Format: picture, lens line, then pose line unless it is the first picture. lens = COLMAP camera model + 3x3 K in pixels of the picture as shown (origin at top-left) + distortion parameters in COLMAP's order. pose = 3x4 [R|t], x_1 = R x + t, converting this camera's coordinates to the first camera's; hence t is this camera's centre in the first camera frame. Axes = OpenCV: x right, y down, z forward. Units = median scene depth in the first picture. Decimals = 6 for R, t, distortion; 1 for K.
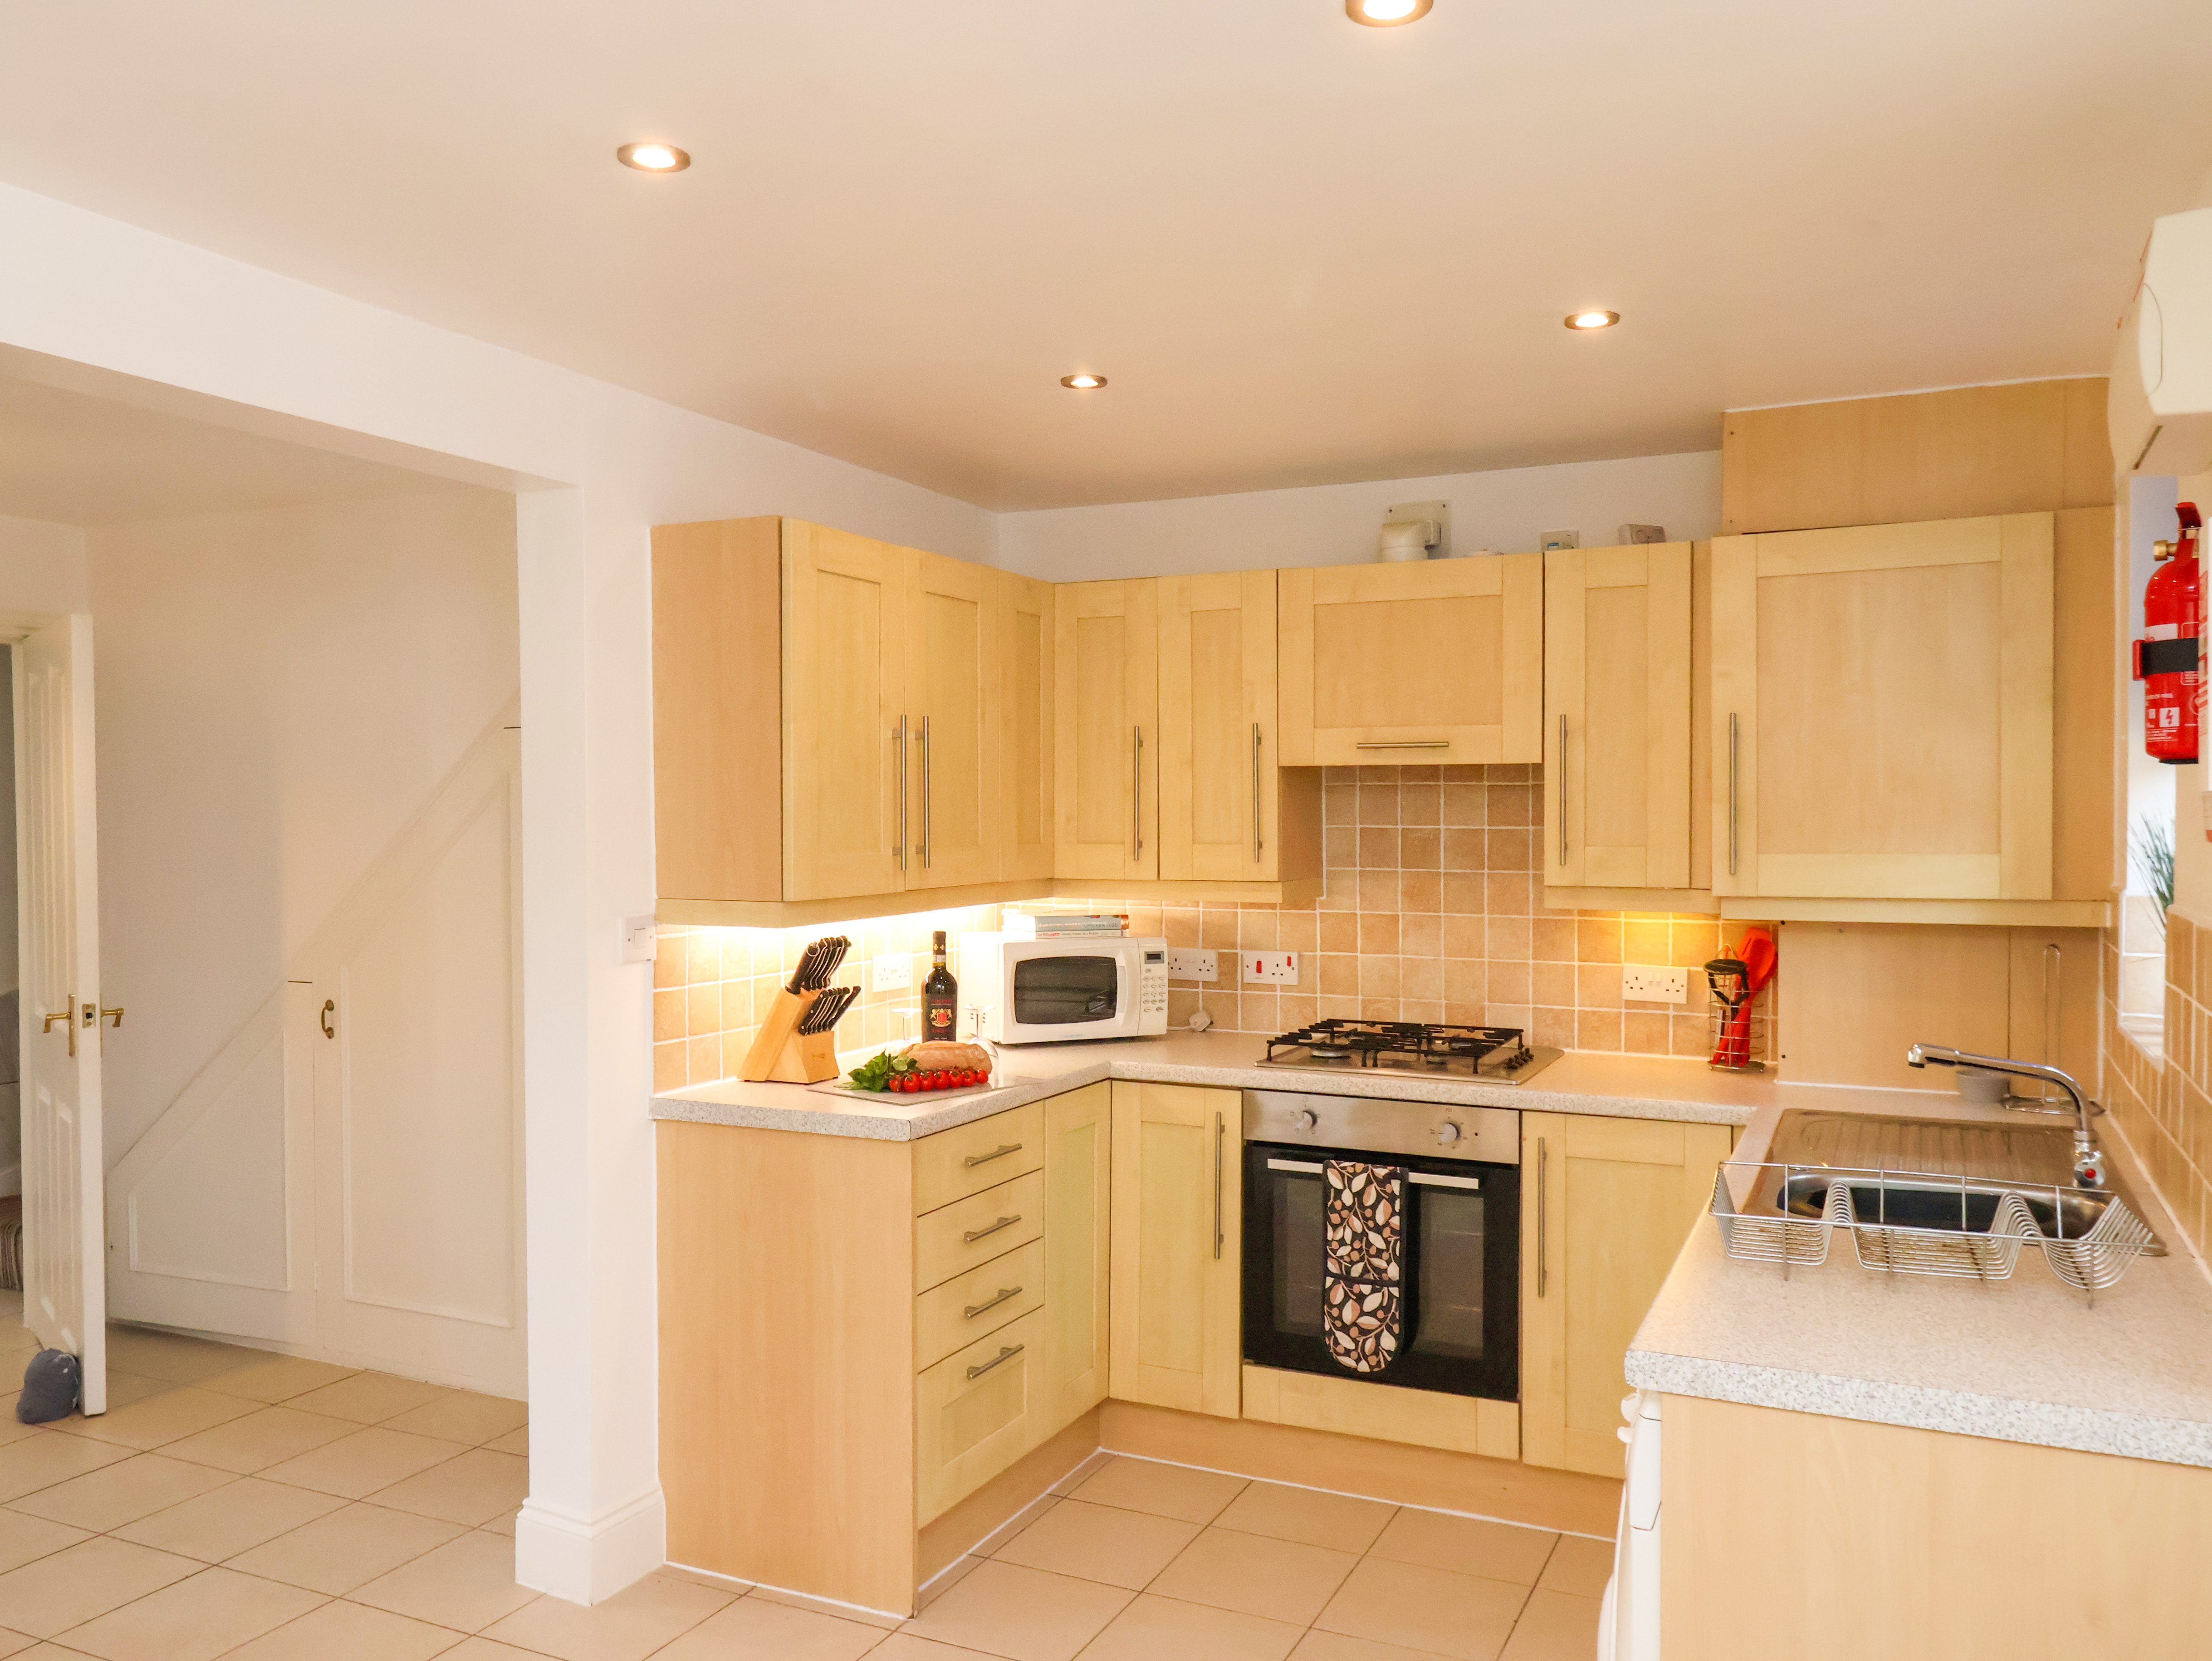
lens RADIAL K [[1687.3, 0, 1109.5], [0, 1687.3, 853.6], [0, 0, 1]] dist [0.013556, -0.000703]
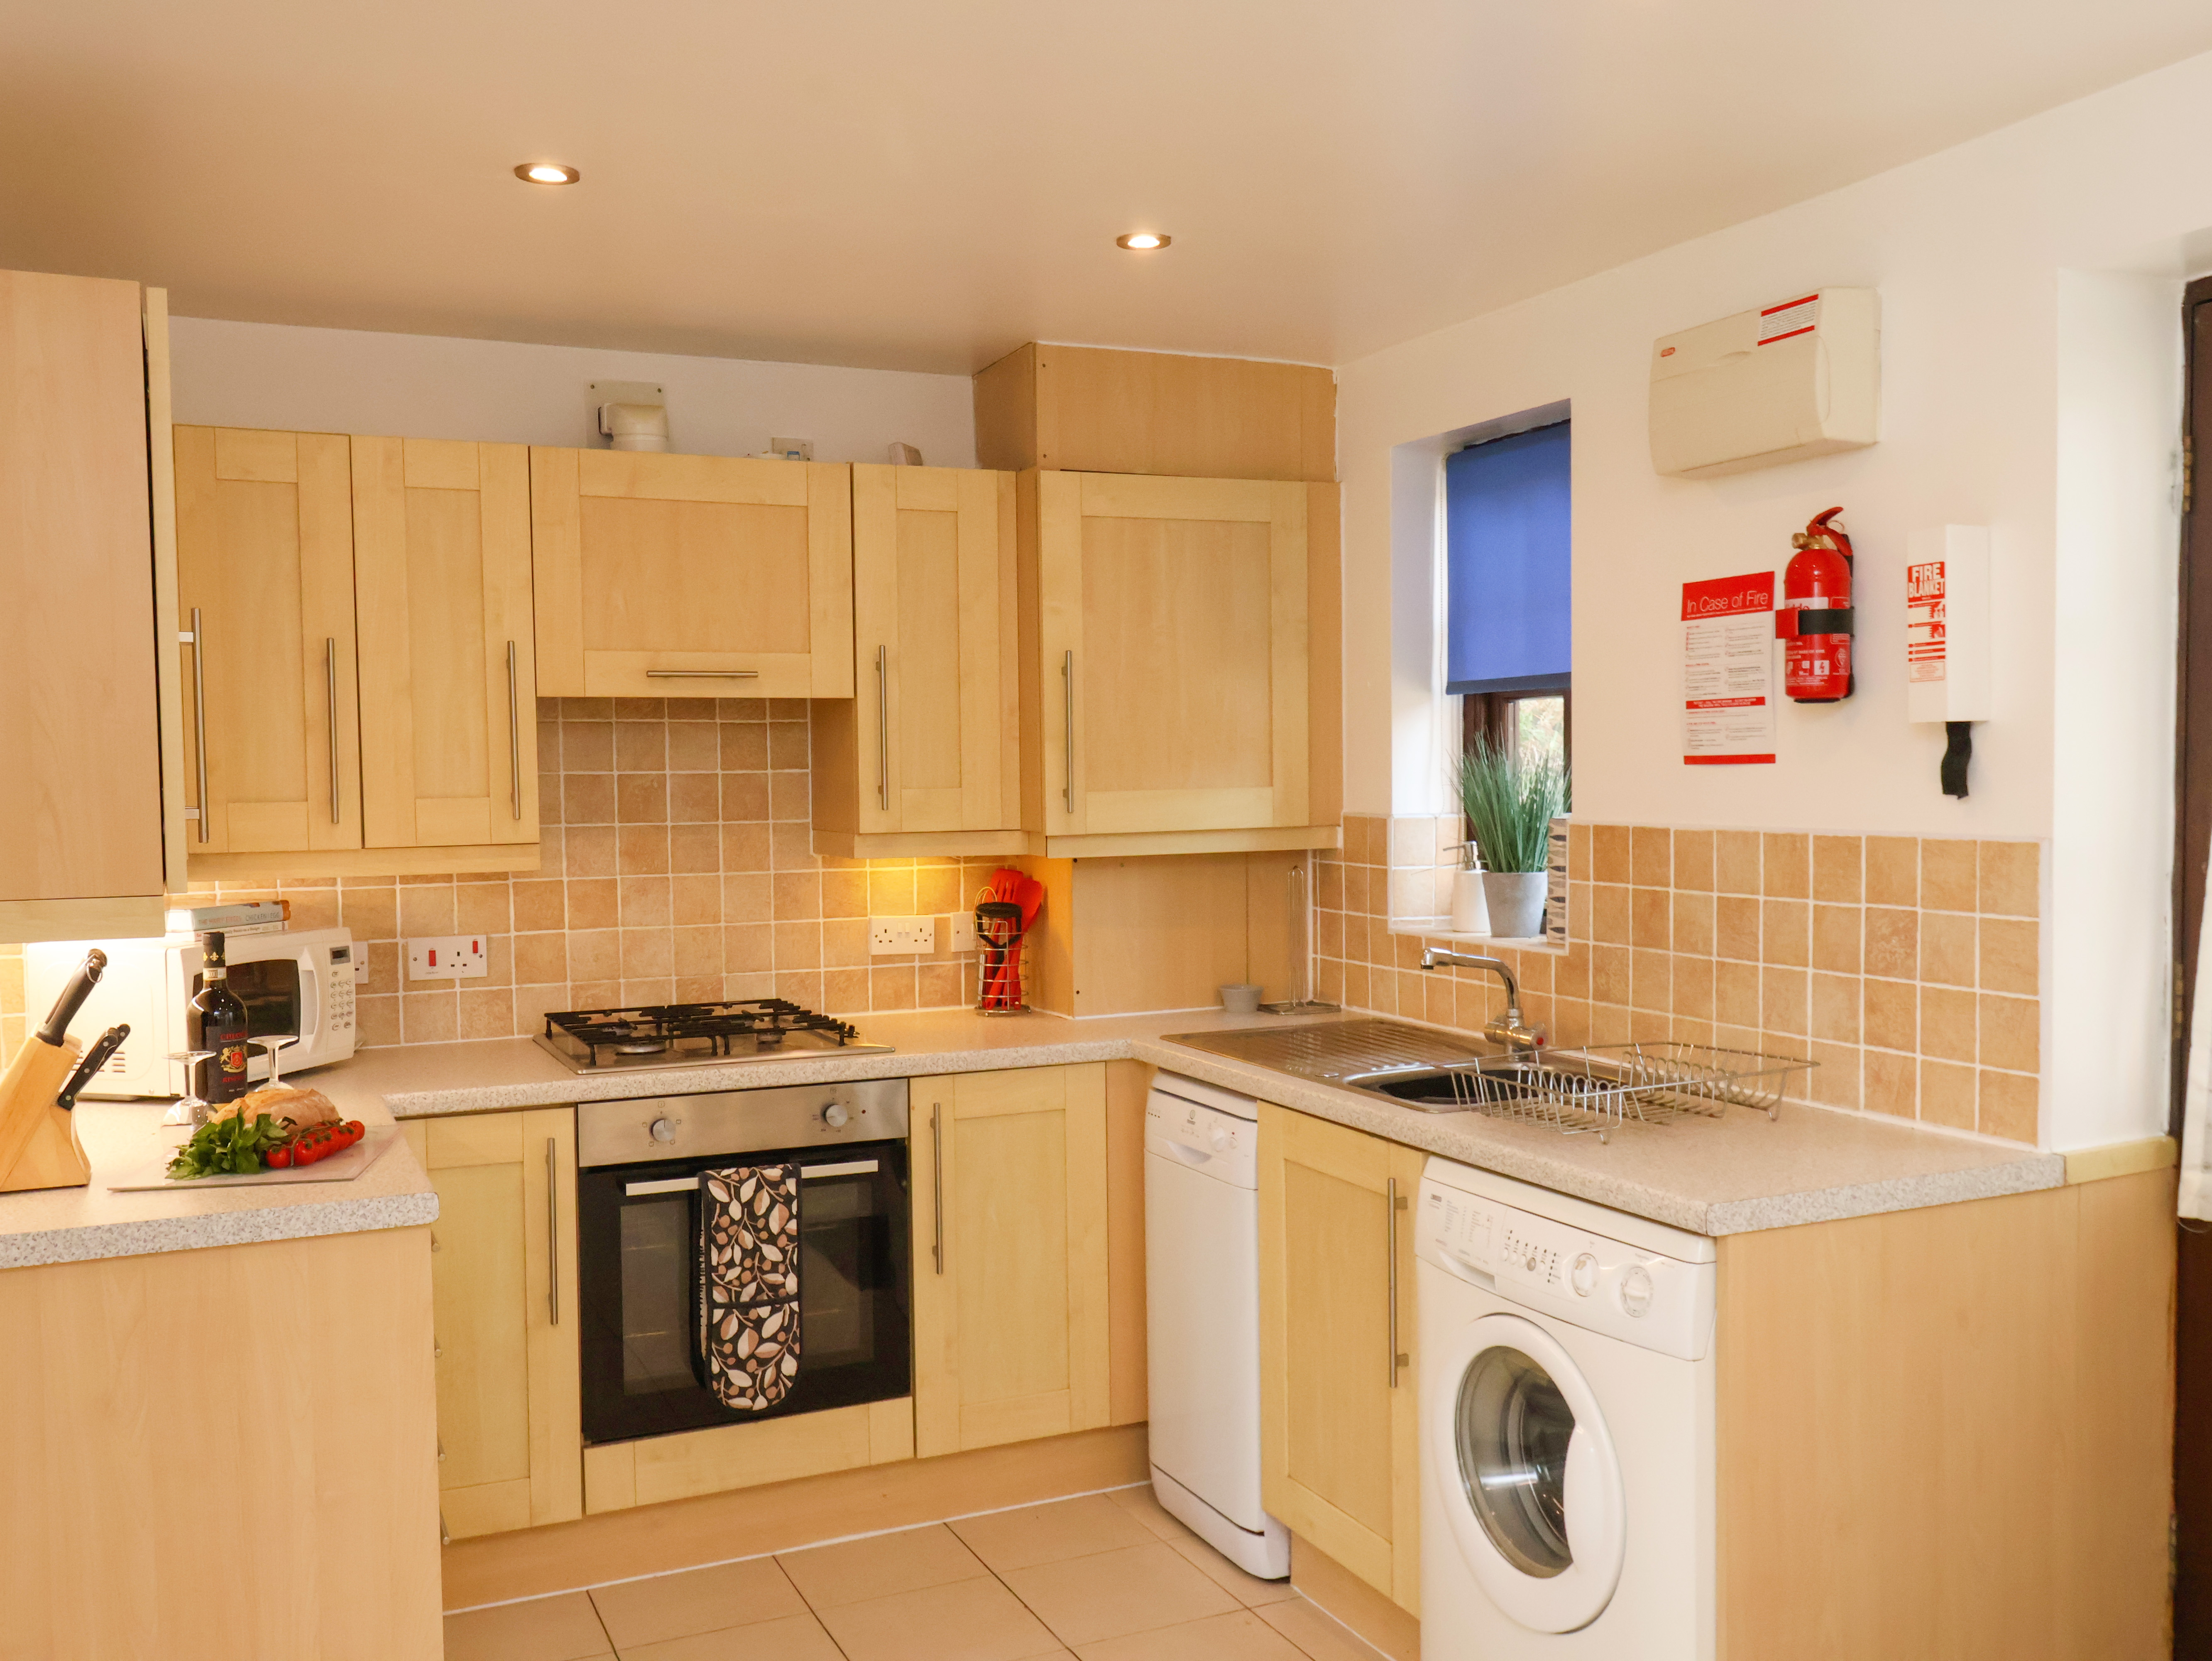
lens RADIAL K [[1967.4, 0, 1118.4], [0, 1967.4, 863.2], [0, 0, 1]] dist [0.016098, -0.003338]
pose [[0.642506, -0.047445, 0.764810, -0.479254], [0.029522, 0.998873, 0.037165, -0.000320], [-0.765711, -0.001300, 0.643183, 0.221070]]
